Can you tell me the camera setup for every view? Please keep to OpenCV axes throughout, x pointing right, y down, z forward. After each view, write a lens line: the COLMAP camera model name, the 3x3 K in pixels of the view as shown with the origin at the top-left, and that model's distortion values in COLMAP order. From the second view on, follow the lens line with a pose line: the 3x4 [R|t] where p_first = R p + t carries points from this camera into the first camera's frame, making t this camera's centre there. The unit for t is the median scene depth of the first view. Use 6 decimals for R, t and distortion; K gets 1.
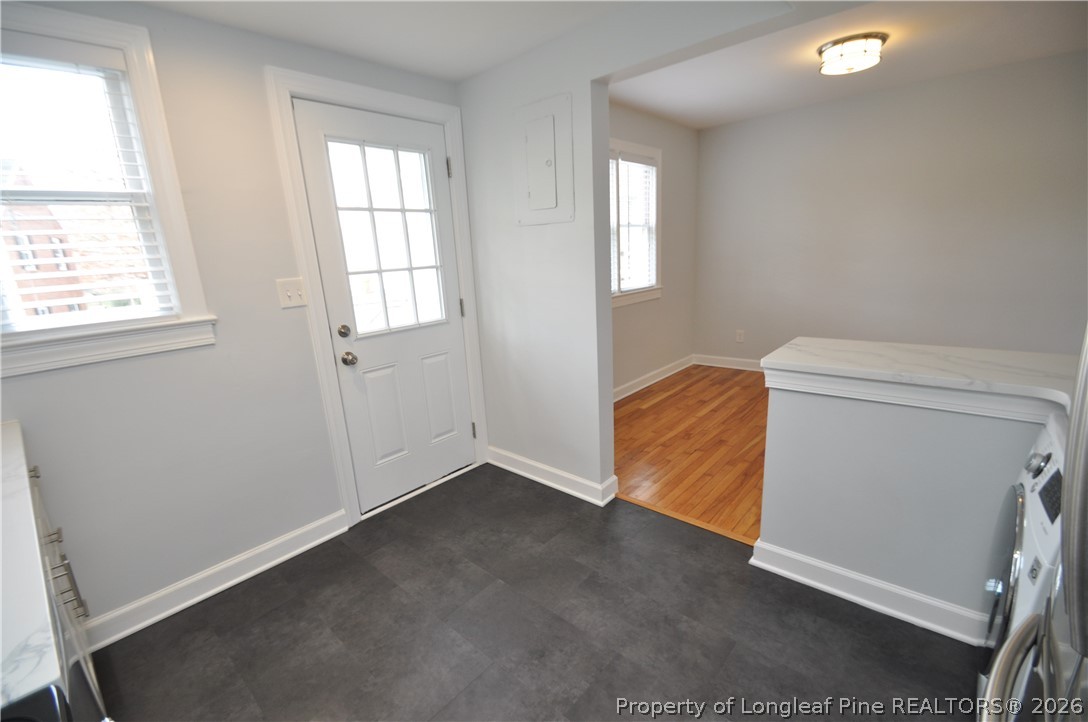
lens RADIAL K [[472.1, 0, 541.1], [0, 472.1, 374.8], [0, 0, 1]] dist [-0.000853, -0.016096]
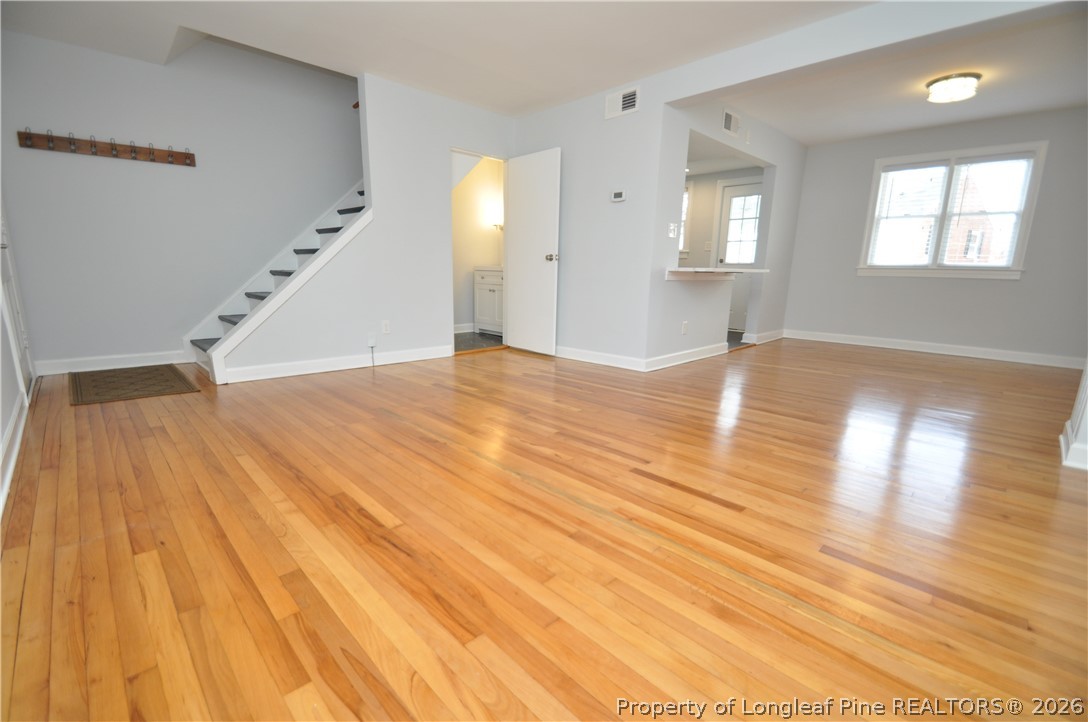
lens RADIAL K [[476.2, 0, 537.7], [0, 476.2, 372.7], [0, 0, 1]] dist [0.012678, -0.017220]
pose [[-0.075395, 0.264983, -0.961301, 2.792384], [-0.266943, 0.923495, 0.275498, 0.040747], [0.960758, 0.277384, 0.001109, 0.074983]]
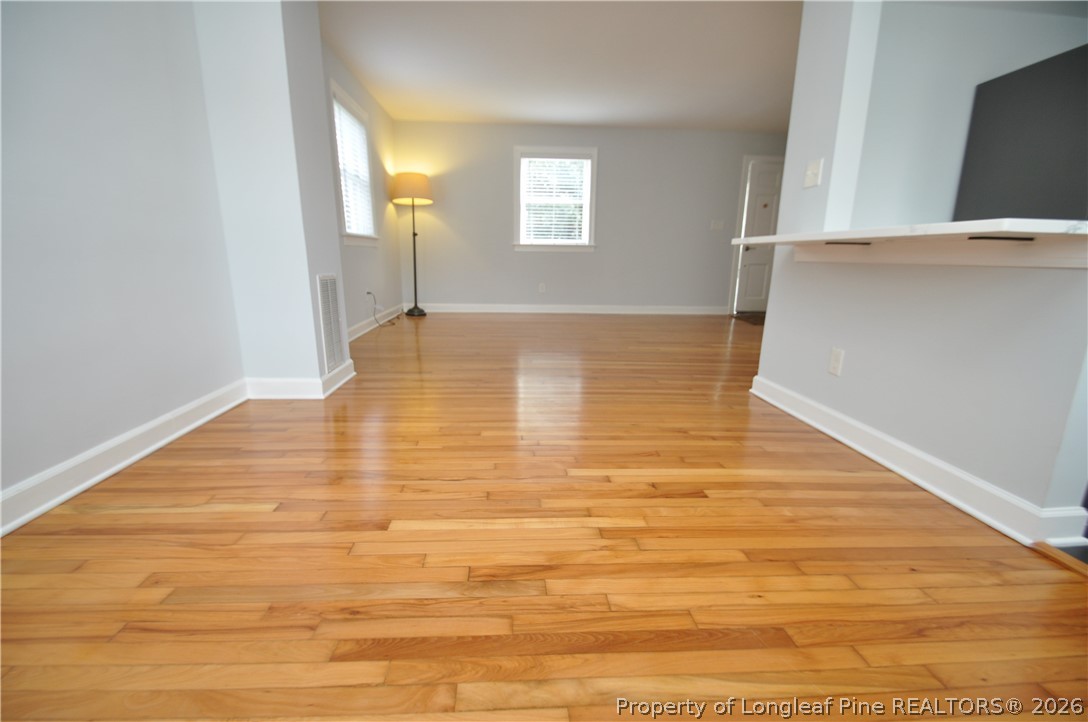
lens RADIAL K [[476.2, 0, 537.7], [0, 476.2, 372.7], [0, 0, 1]] dist [0.012678, -0.017220]
pose [[-0.711043, -0.121237, 0.692617, 0.507256], [0.203844, 0.907182, 0.368061, -0.211793], [-0.672952, 0.402893, -0.620332, 1.657920]]
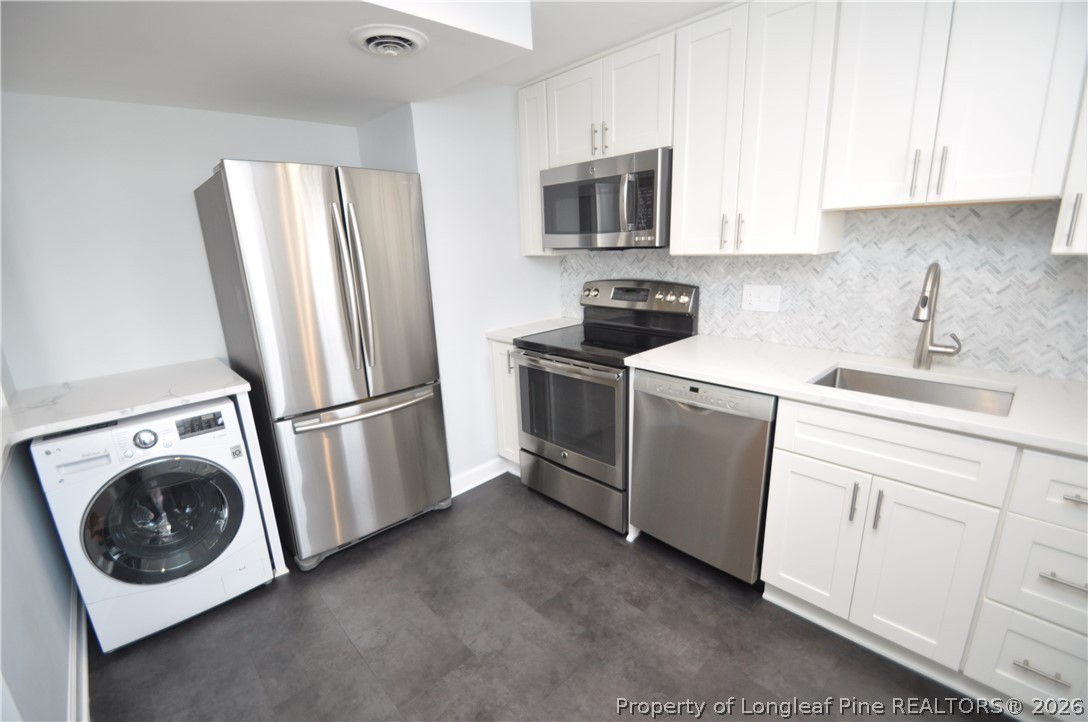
lens RADIAL K [[472.6, 0, 537.4], [0, 472.6, 373.2], [0, 0, 1]] dist [0.012194, -0.018009]
pose [[-0.990705, 0.061428, 0.121372, -0.184602], [0.114325, 0.859502, 0.498183, -0.290907], [-0.073717, 0.507428, -0.858535, 1.022751]]
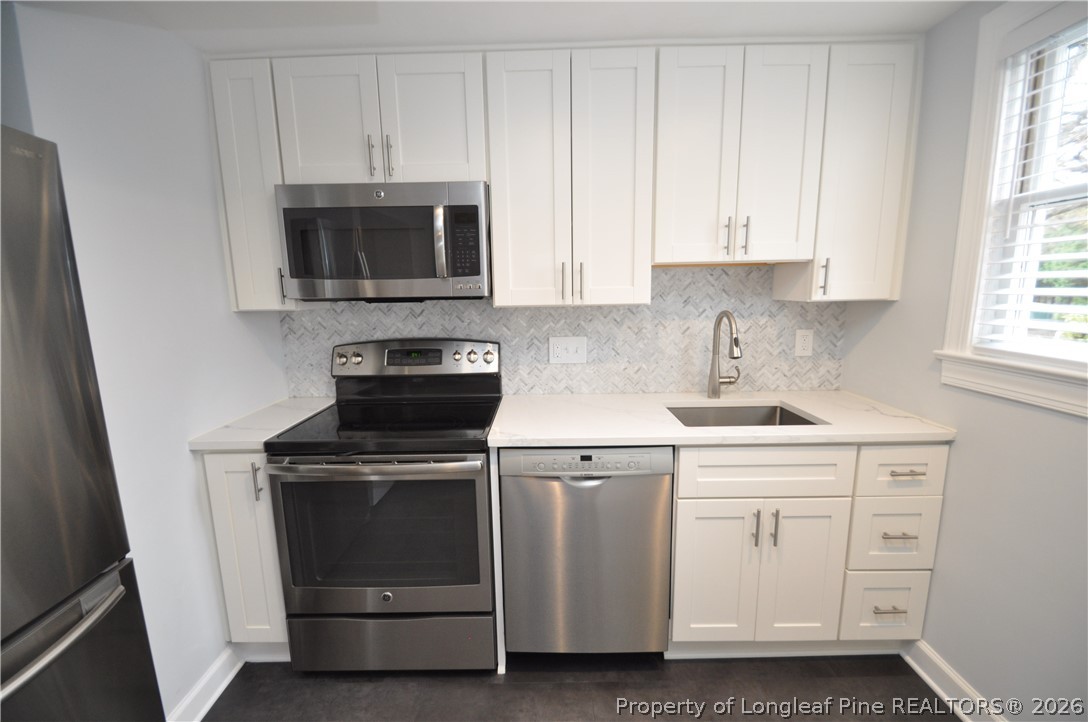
lens RADIAL K [[472.6, 0, 537.4], [0, 472.6, 373.2], [0, 0, 1]] dist [0.012194, -0.018009]
pose [[-0.758207, 0.177800, -0.627303, 0.118837], [-0.109289, 0.913833, 0.391109, -0.210807], [0.642789, 0.365098, -0.673443, 0.698225]]
